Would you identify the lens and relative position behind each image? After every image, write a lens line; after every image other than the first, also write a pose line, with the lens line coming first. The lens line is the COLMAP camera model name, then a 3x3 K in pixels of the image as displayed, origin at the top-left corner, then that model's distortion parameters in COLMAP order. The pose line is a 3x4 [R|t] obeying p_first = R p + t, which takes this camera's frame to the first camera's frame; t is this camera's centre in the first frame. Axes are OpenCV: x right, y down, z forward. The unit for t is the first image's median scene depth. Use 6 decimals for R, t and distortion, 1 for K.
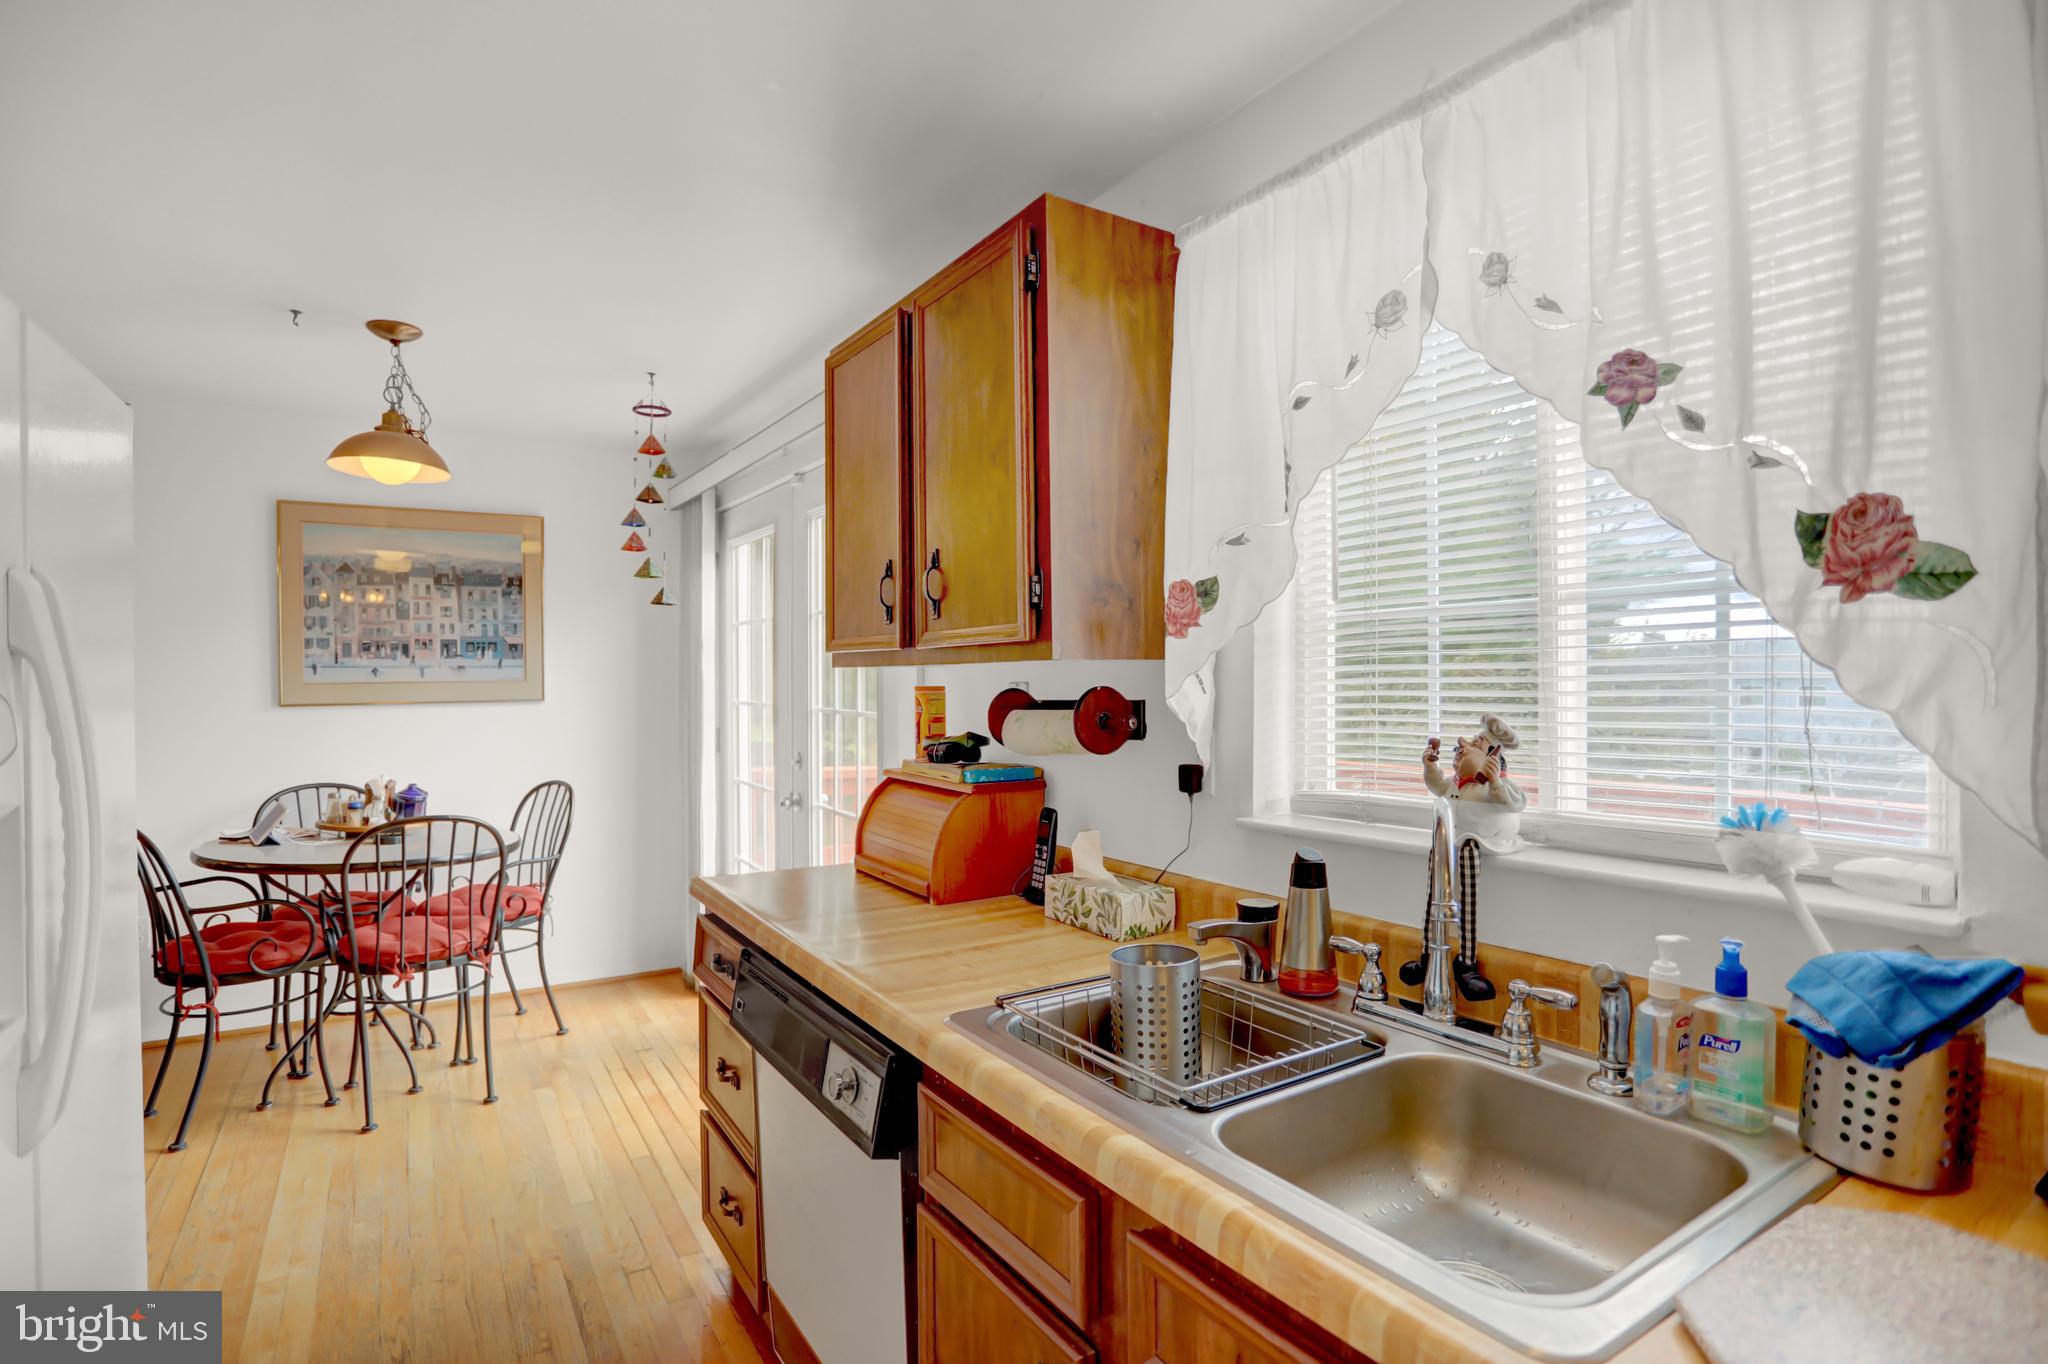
lens RADIAL K [[996.8, 0, 1021.8], [0, 996.8, 670.6], [0, 0, 1]] dist [-0.047746, 0.009811]
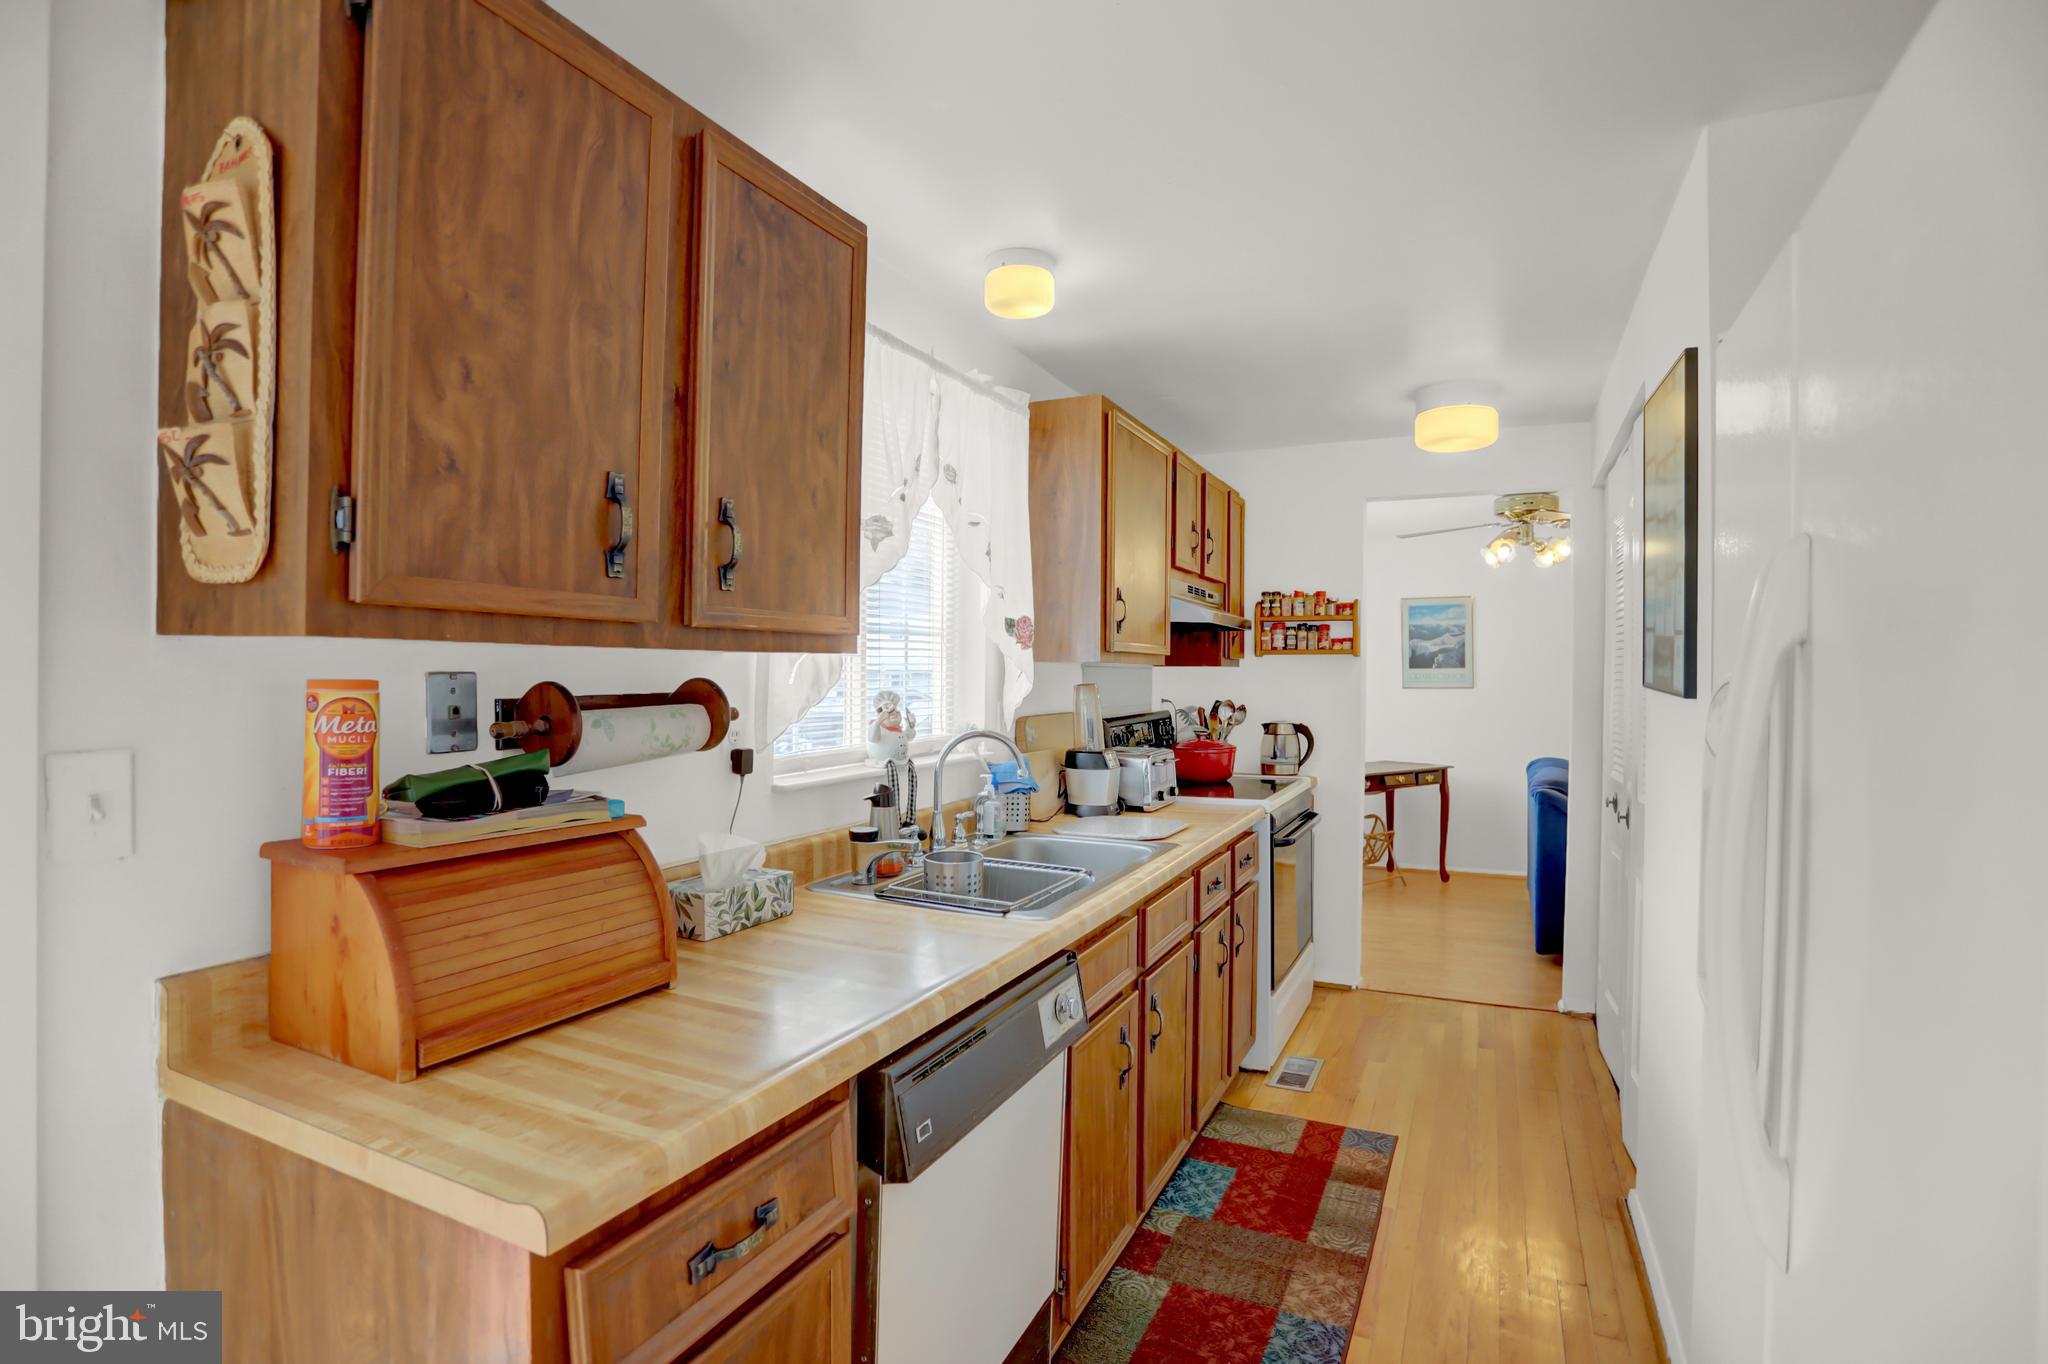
lens RADIAL K [[996.8, 0, 1021.7], [0, 996.8, 685.3], [0, 0, 1]] dist [-0.047746, 0.009811]
pose [[-0.522236, -0.002712, 0.852796, -0.911058], [-0.008368, 0.999963, -0.001944, 0.024164], [-0.852760, -0.008151, -0.522240, 1.295537]]
